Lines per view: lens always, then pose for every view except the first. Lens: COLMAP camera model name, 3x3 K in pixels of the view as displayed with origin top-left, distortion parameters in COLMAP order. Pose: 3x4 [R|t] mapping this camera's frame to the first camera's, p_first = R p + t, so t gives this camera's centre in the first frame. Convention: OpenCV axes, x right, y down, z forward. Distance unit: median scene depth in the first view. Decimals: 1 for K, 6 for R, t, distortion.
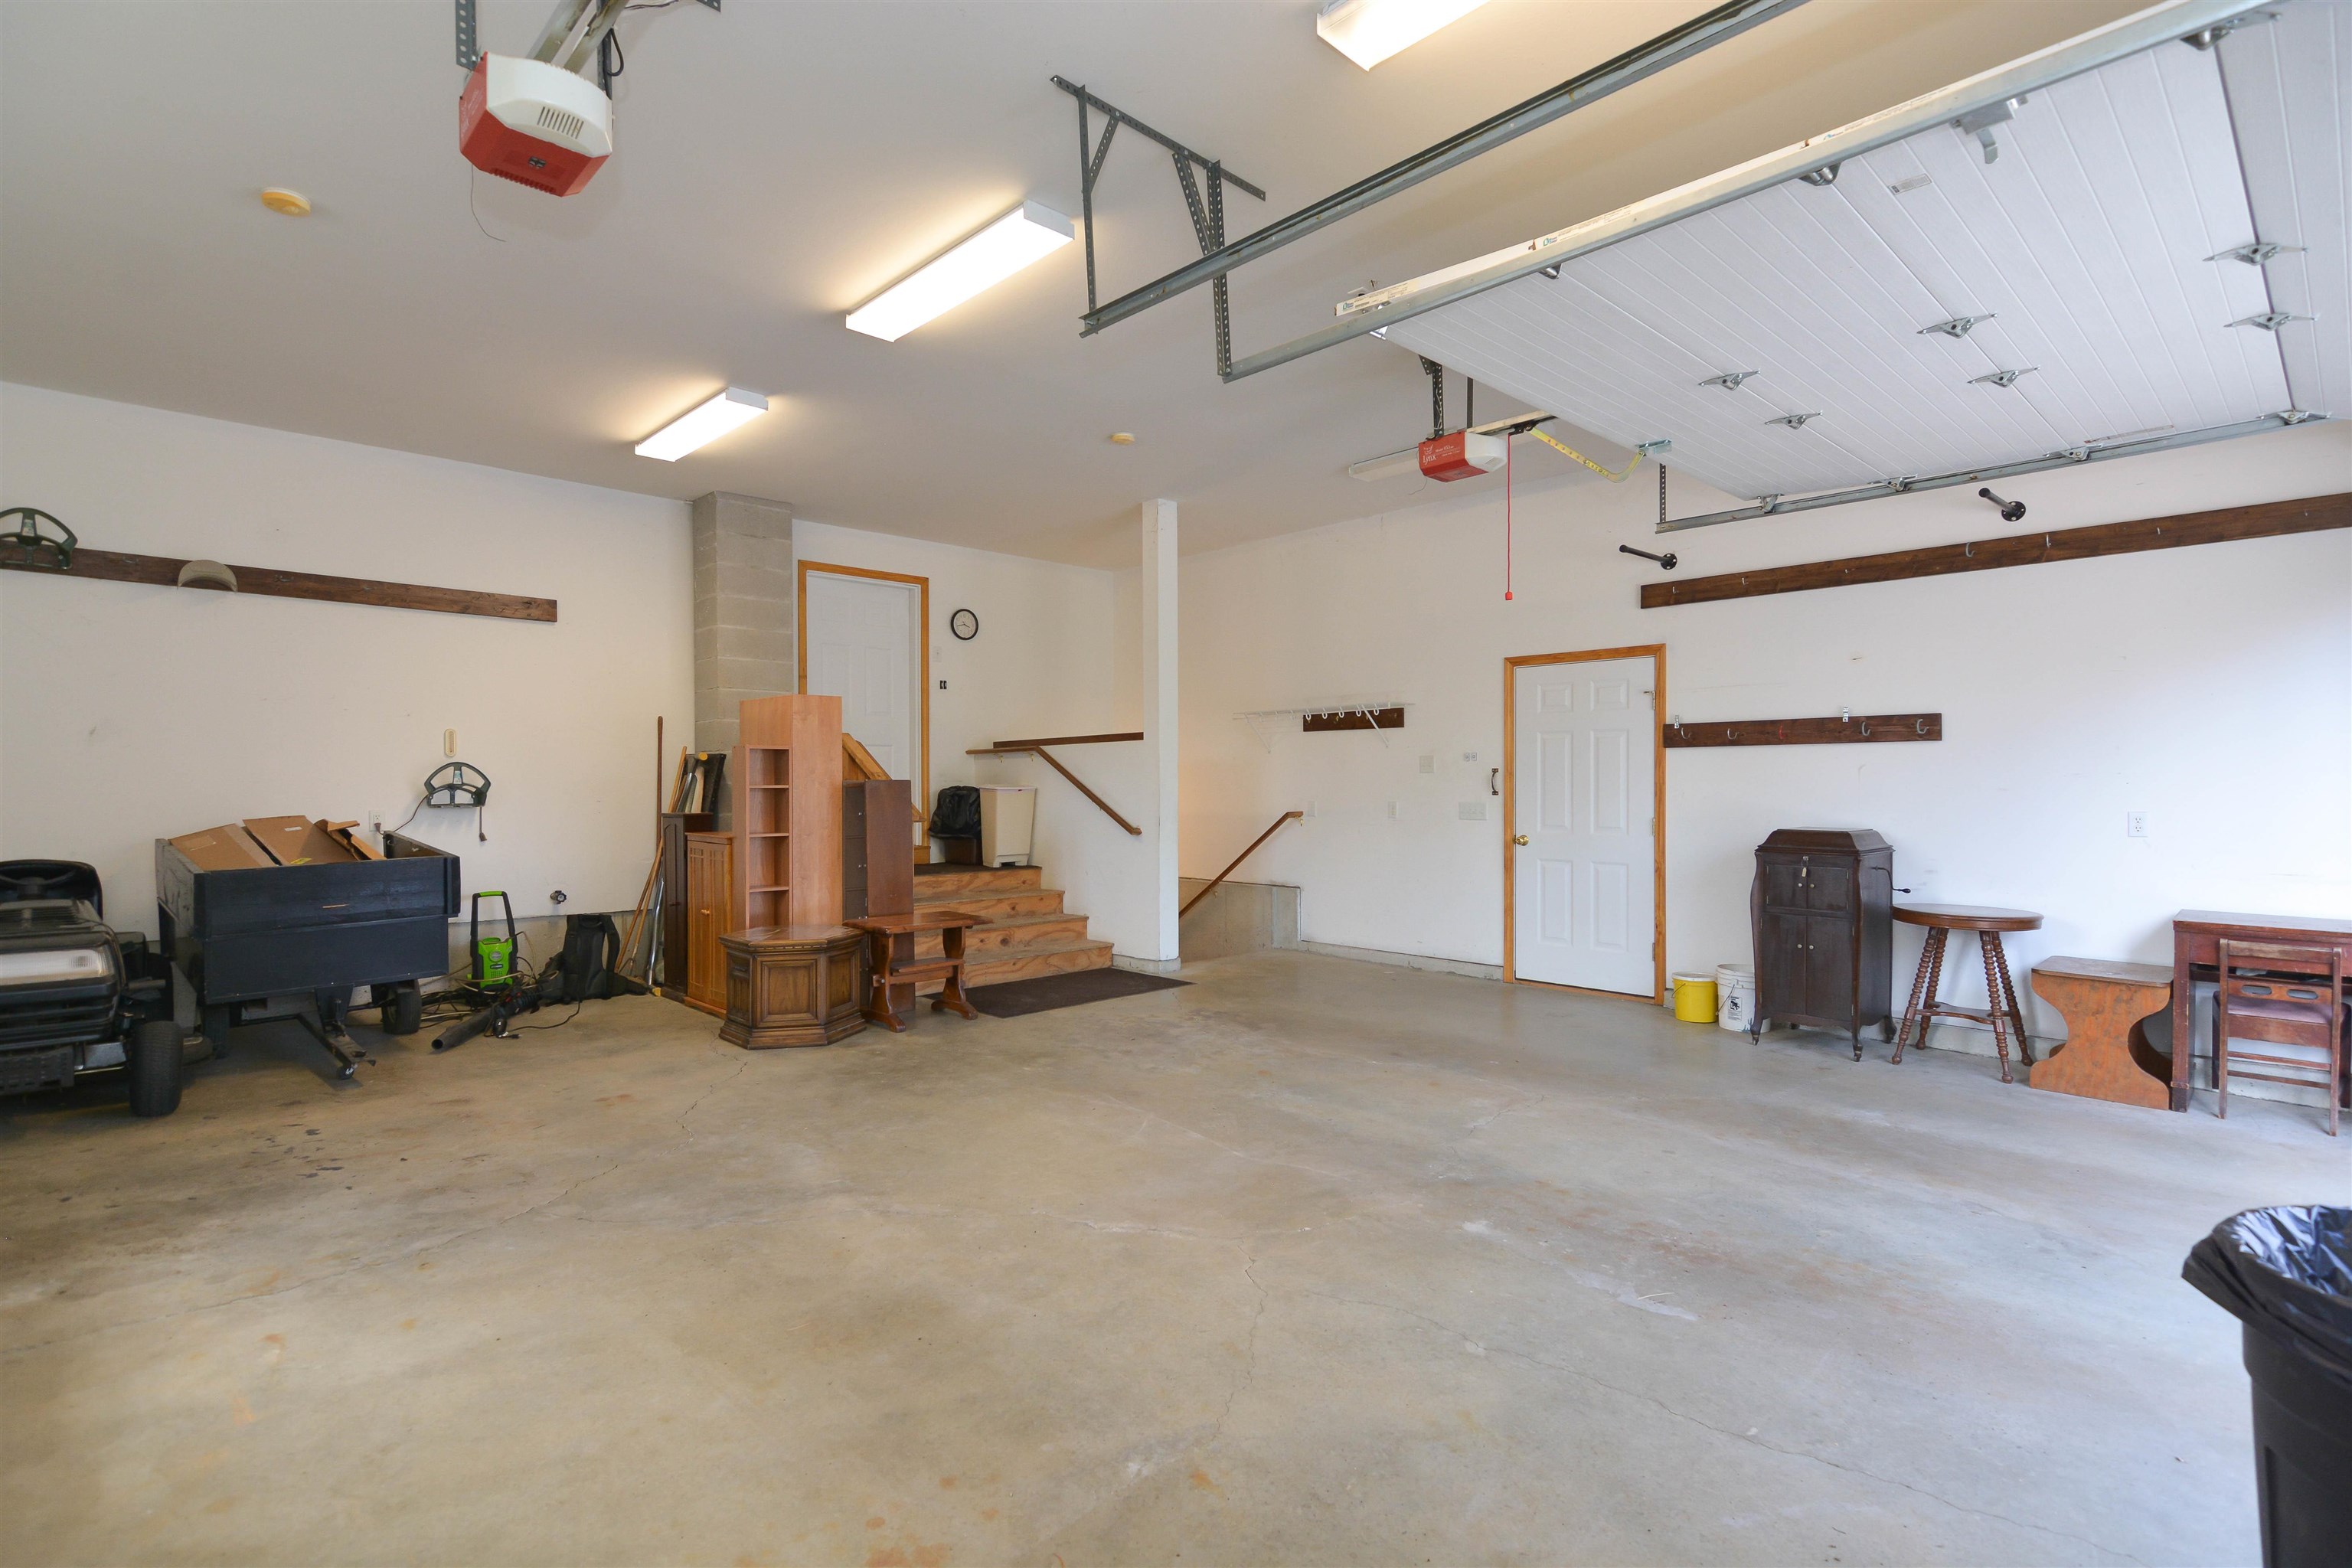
lens RADIAL K [[1126.9, 0, 1177.2], [0, 1126.9, 779.2], [0, 0, 1]] dist [0.017018, -0.006487]
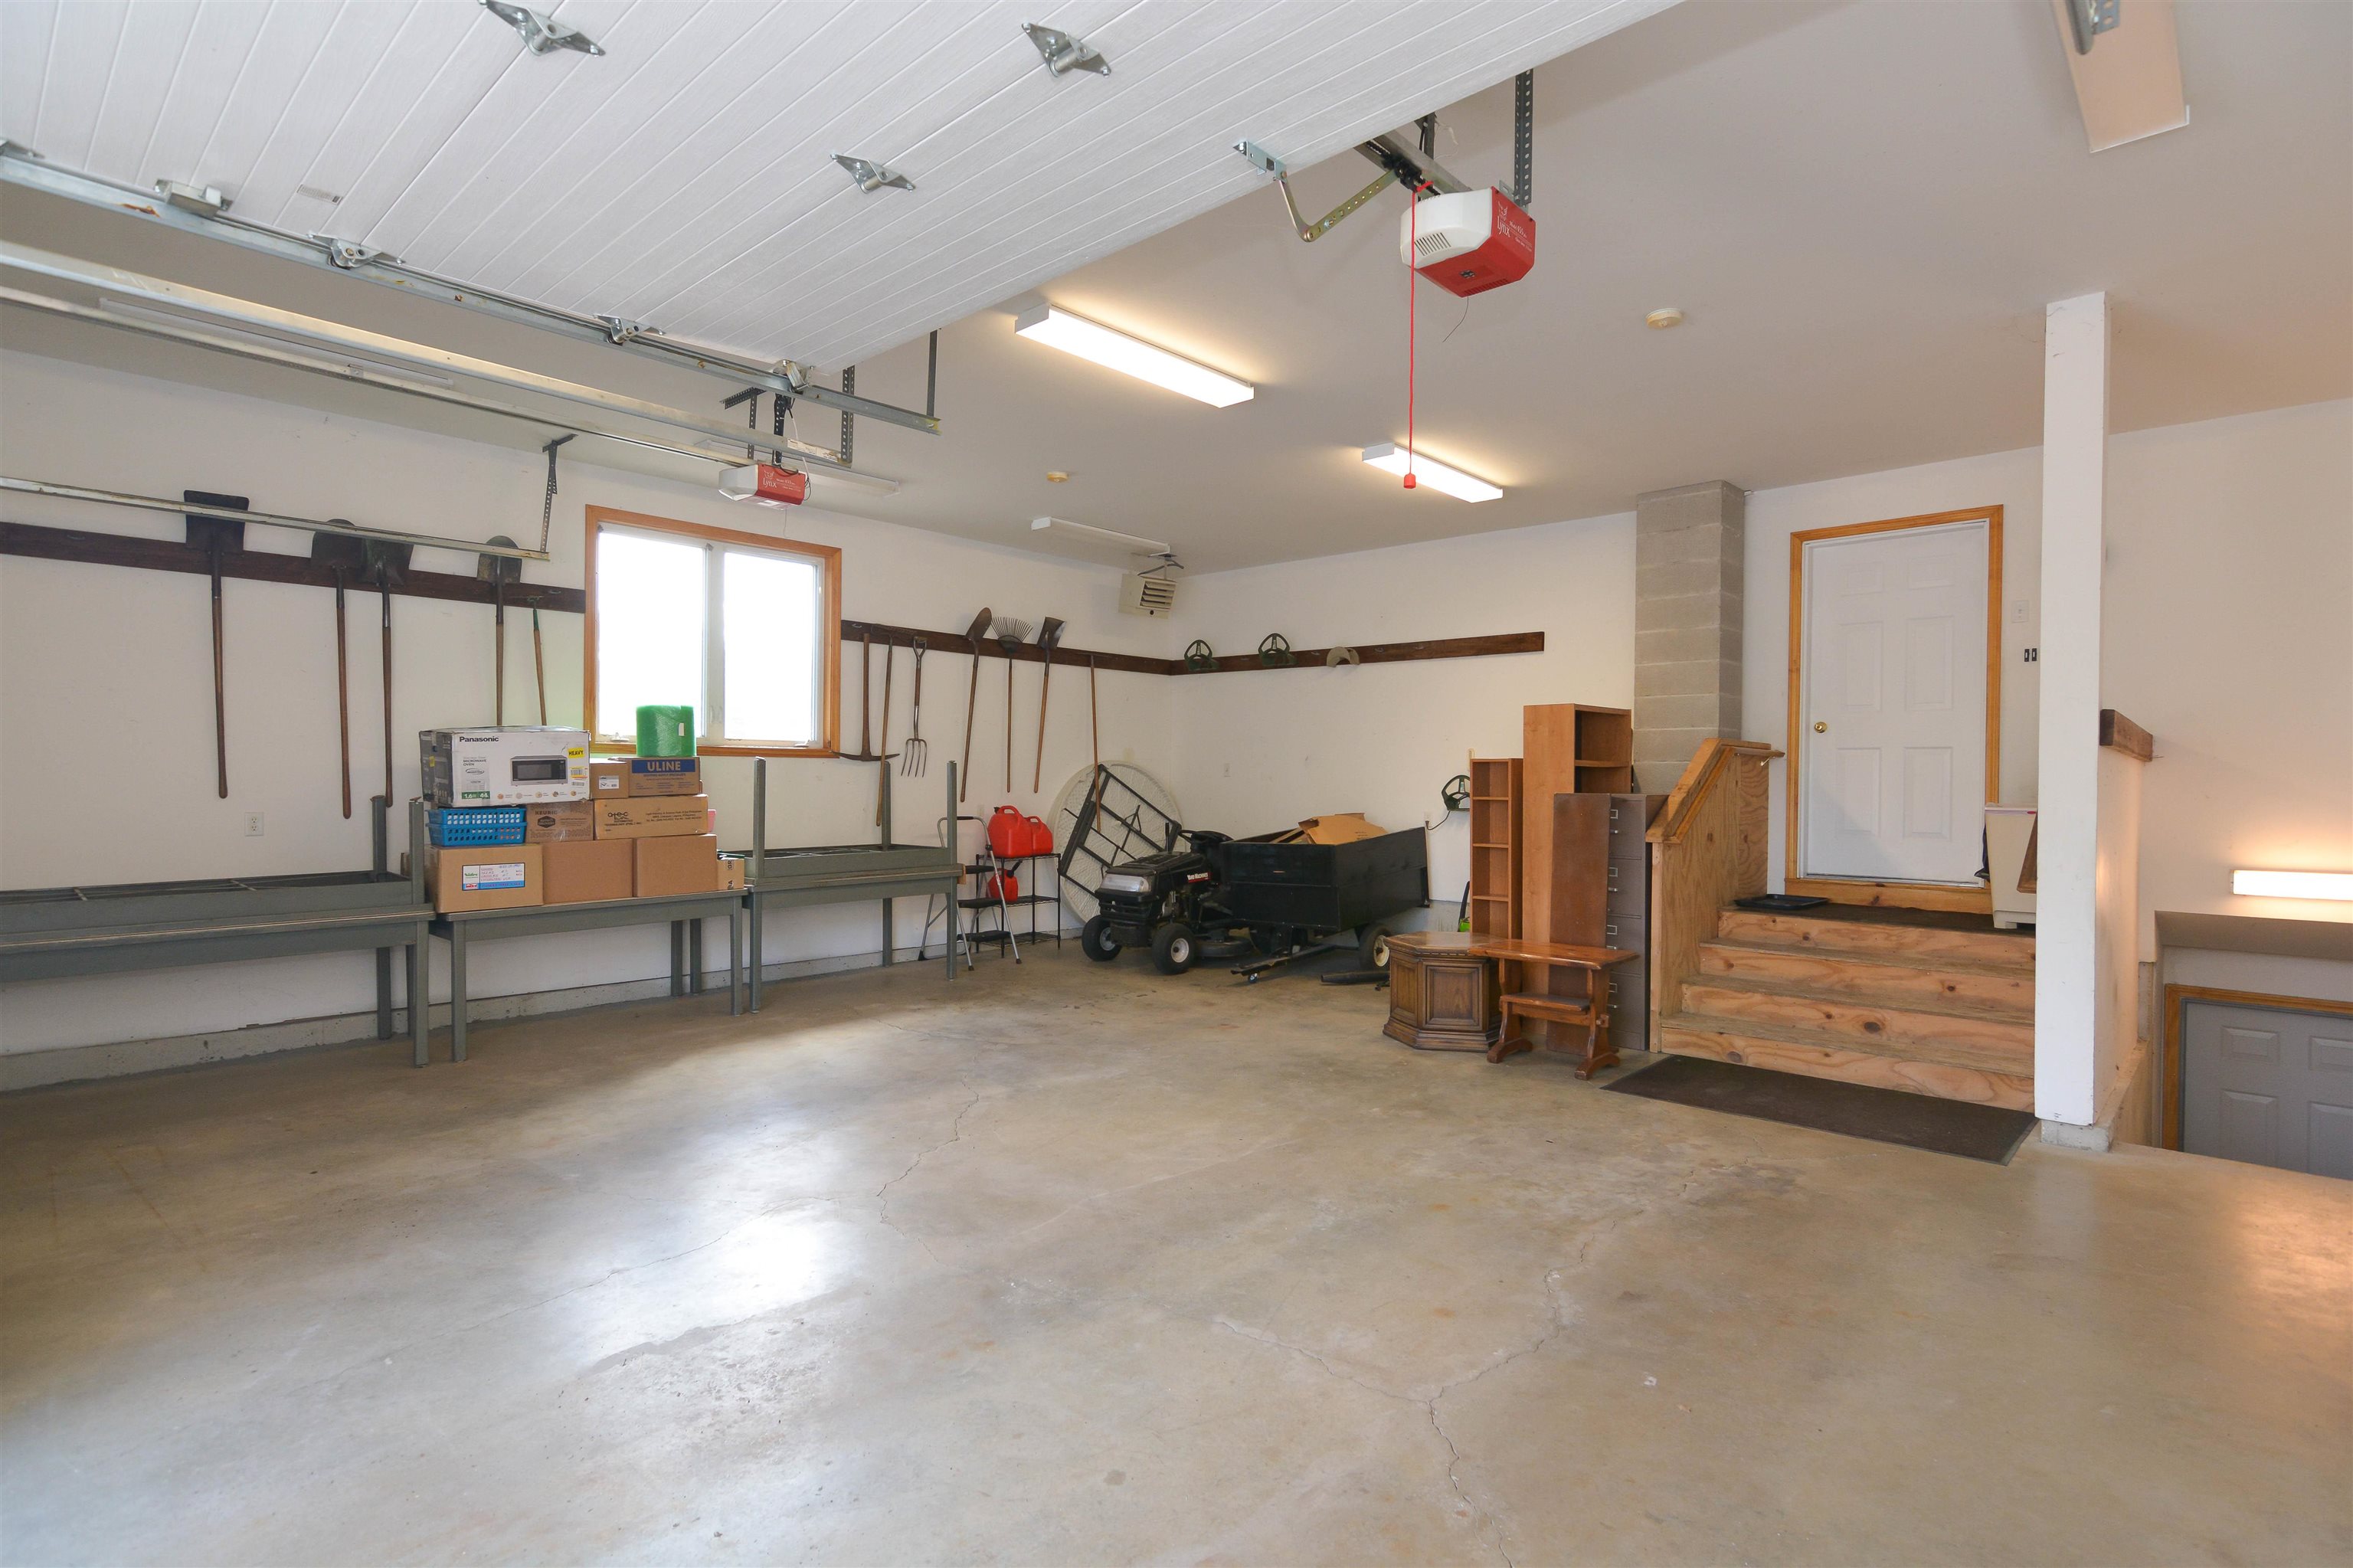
lens RADIAL K [[1127.5, 0, 1180.2], [0, 1127.5, 791.9], [0, 0, 1]] dist [0.017018, -0.006487]
pose [[0.075472, 0.012720, -0.997067, 0.832343], [-0.003754, 0.999915, 0.012472, -0.014978], [0.997141, 0.002802, 0.075514, 0.828828]]
